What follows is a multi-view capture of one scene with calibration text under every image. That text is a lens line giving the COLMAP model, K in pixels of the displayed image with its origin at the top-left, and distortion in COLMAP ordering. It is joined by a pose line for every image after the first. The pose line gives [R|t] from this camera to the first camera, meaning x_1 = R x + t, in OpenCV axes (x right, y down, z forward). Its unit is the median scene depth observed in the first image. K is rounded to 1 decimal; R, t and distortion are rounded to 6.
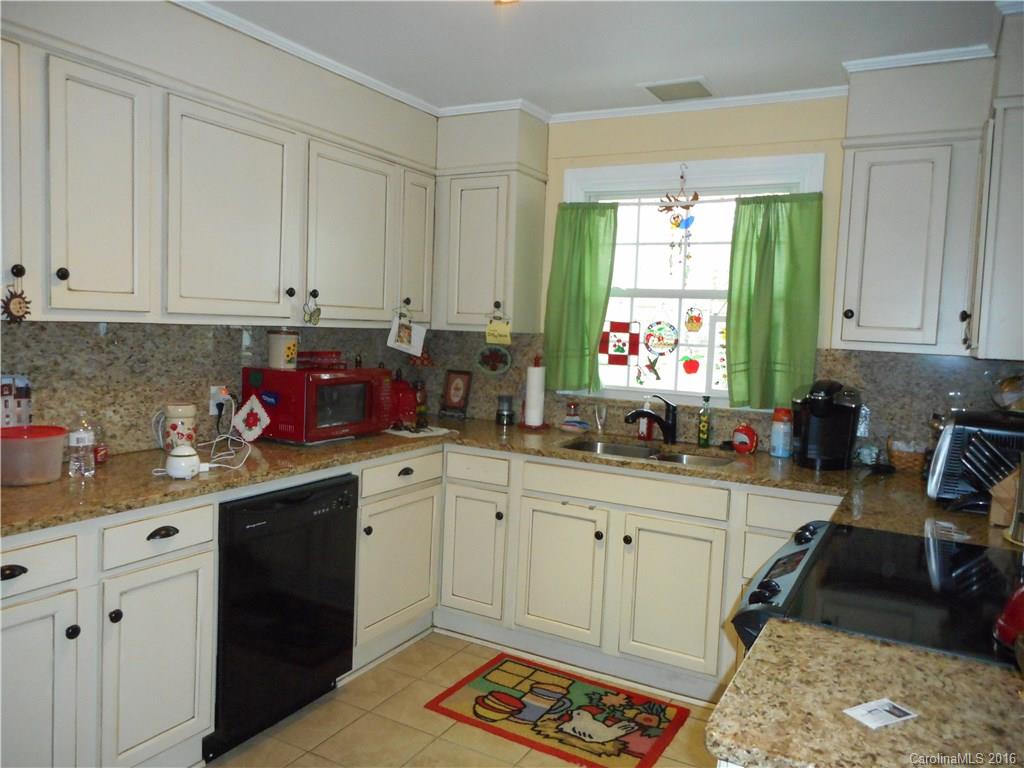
lens RADIAL K [[769.5, 0, 514.4], [0, 769.5, 376.9], [0, 0, 1]] dist [0.004790, 0.003519]
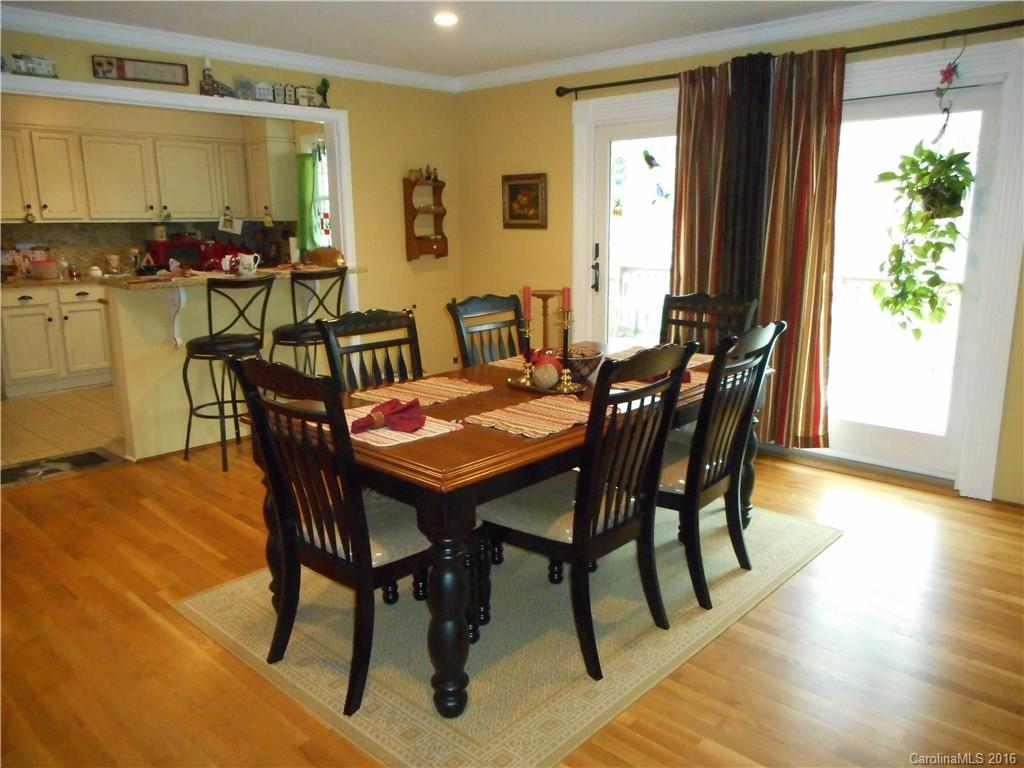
lens RADIAL K [[769.5, 0, 512.8], [0, 769.5, 388.6], [0, 0, 1]] dist [0.004790, 0.003519]
pose [[0.965796, 0.012853, -0.258984, 1.378517], [0.025678, 0.989121, 0.144846, 0.125355], [0.258028, -0.146542, 0.954959, -1.051696]]
